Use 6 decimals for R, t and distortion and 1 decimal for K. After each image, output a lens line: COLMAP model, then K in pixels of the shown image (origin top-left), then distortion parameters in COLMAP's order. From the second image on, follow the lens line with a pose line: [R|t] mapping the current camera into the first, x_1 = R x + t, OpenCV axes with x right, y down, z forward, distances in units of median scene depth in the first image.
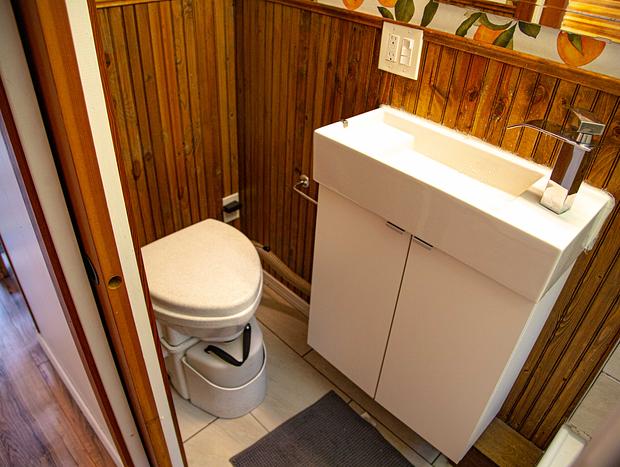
lens RADIAL K [[473.5, 0, 310.0], [0, 473.5, 233.5], [0, 0, 1]] dist [-0.126814, 0.066330]
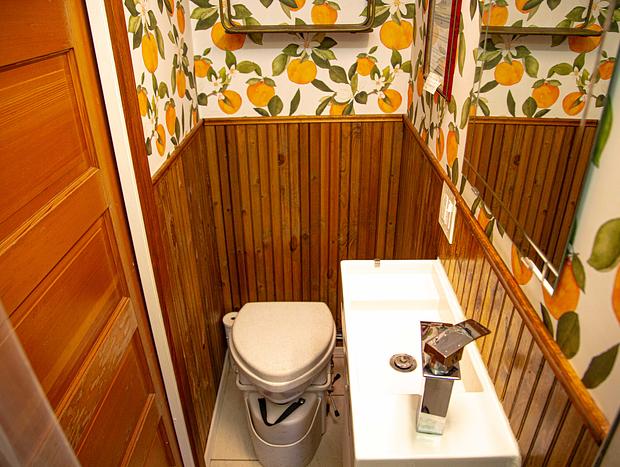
lens RADIAL K [[473.5, 0, 310.0], [0, 473.5, 233.5], [0, 0, 1]] dist [-0.126814, 0.066330]
pose [[0.704802, 0.278724, -0.652355, 0.567438], [-0.370304, 0.928905, -0.003193, -0.206652], [0.605086, 0.243820, 0.757907, 0.064305]]
